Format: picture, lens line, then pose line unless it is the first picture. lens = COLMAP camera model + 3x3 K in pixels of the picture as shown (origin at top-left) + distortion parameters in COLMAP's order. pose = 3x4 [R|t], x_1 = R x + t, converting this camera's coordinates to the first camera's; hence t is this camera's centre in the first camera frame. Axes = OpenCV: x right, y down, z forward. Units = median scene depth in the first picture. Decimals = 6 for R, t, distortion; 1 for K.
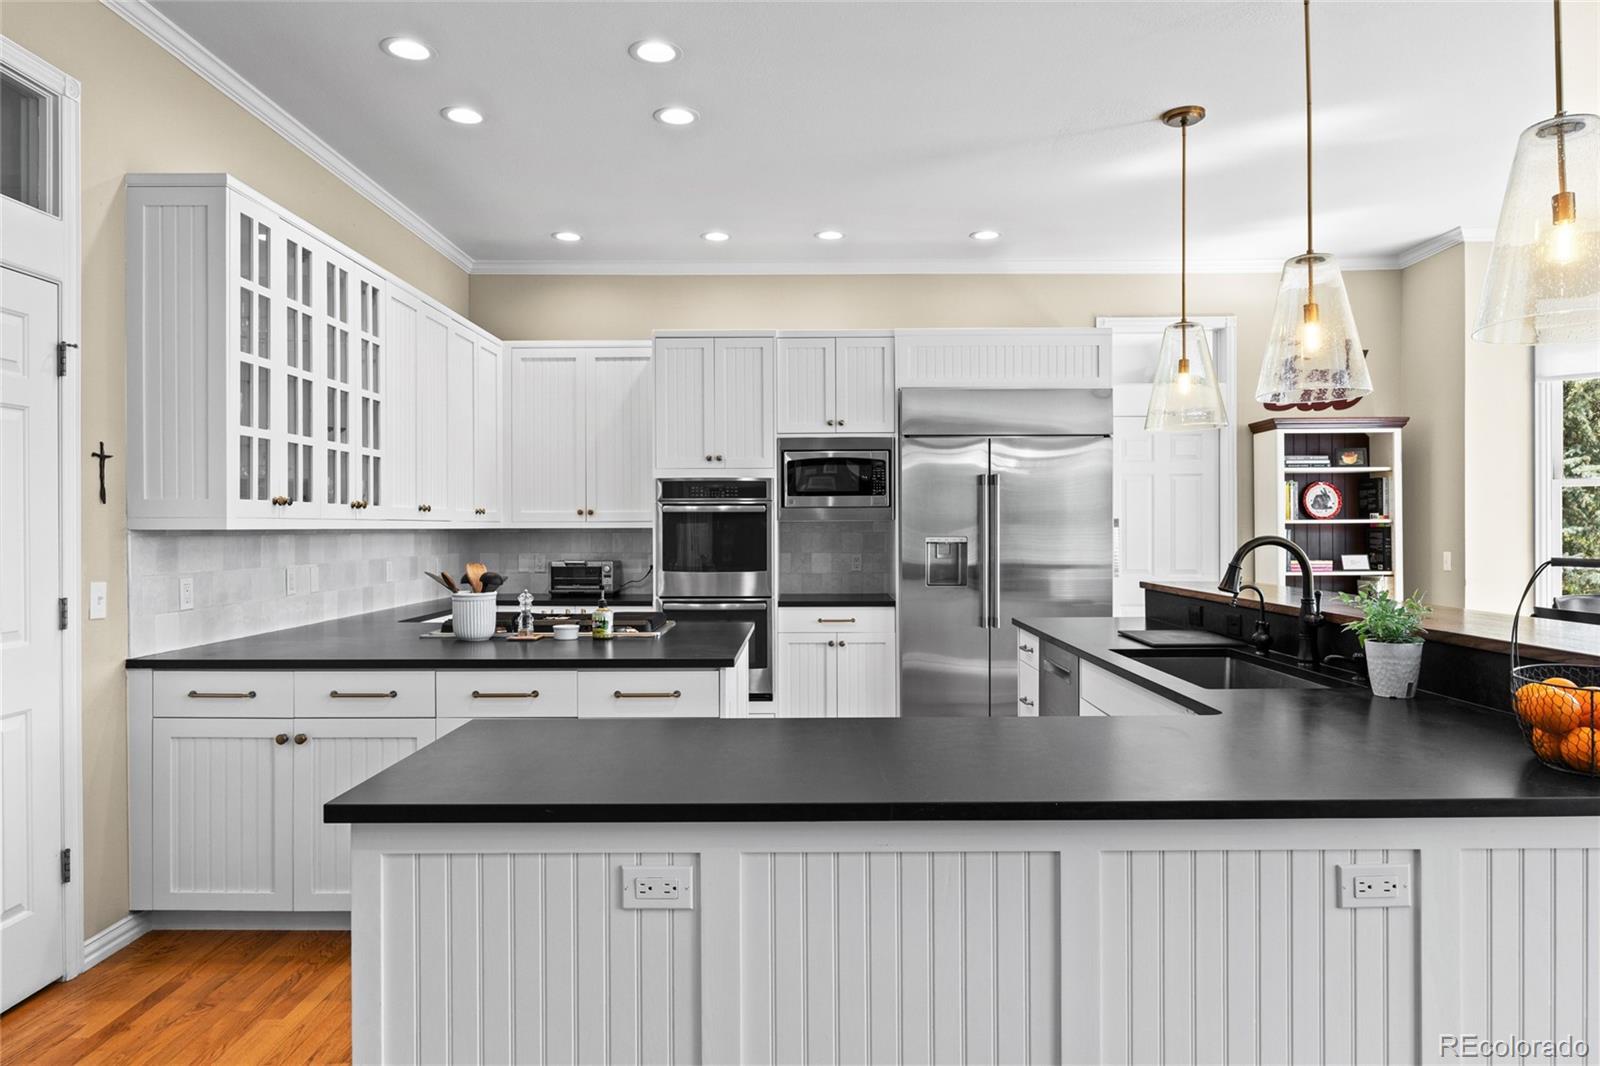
lens RADIAL K [[1019.1, 0, 800.0], [0, 1019.1, 533.0], [0, 0, 1]] dist [-0.006725, 0.000439]
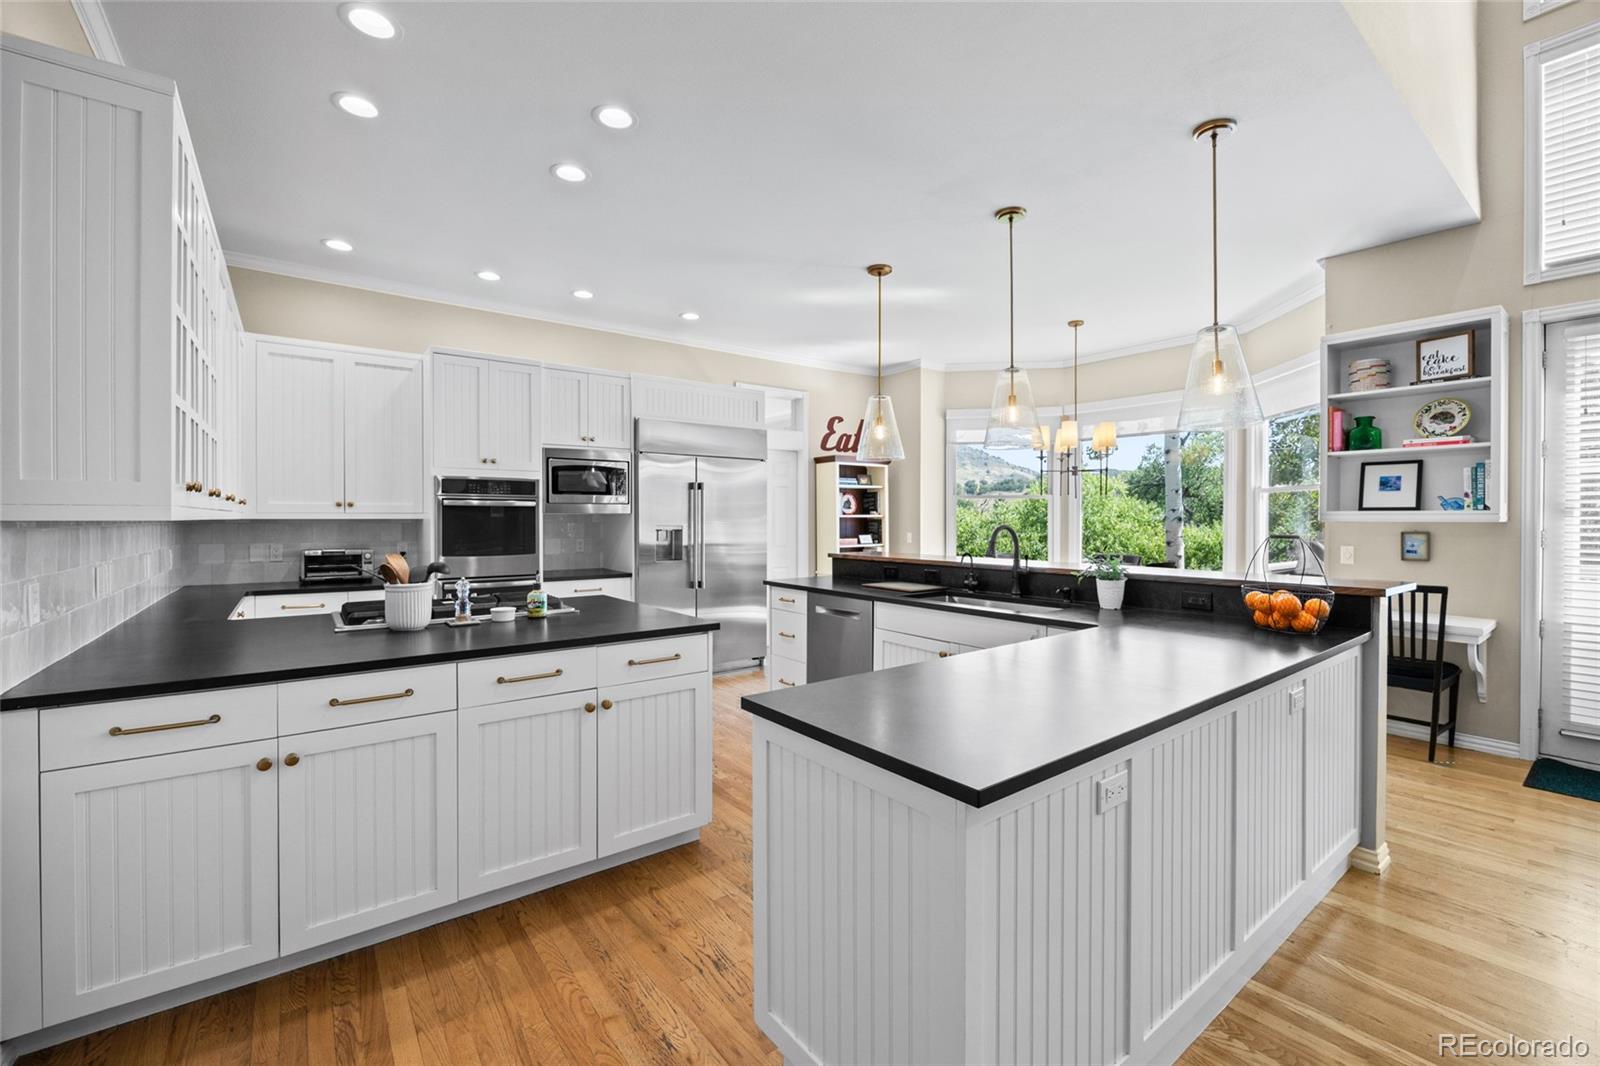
lens RADIAL K [[668.0, 0, 804.6], [0, 668.0, 526.6], [0, 0, 1]] dist [-0.012173, 0.000161]
pose [[0.791323, -0.004895, 0.611379, -0.269199], [0.001297, 0.999979, 0.006329, -0.000596], [-0.611397, -0.004215, 0.791313, 0.153567]]
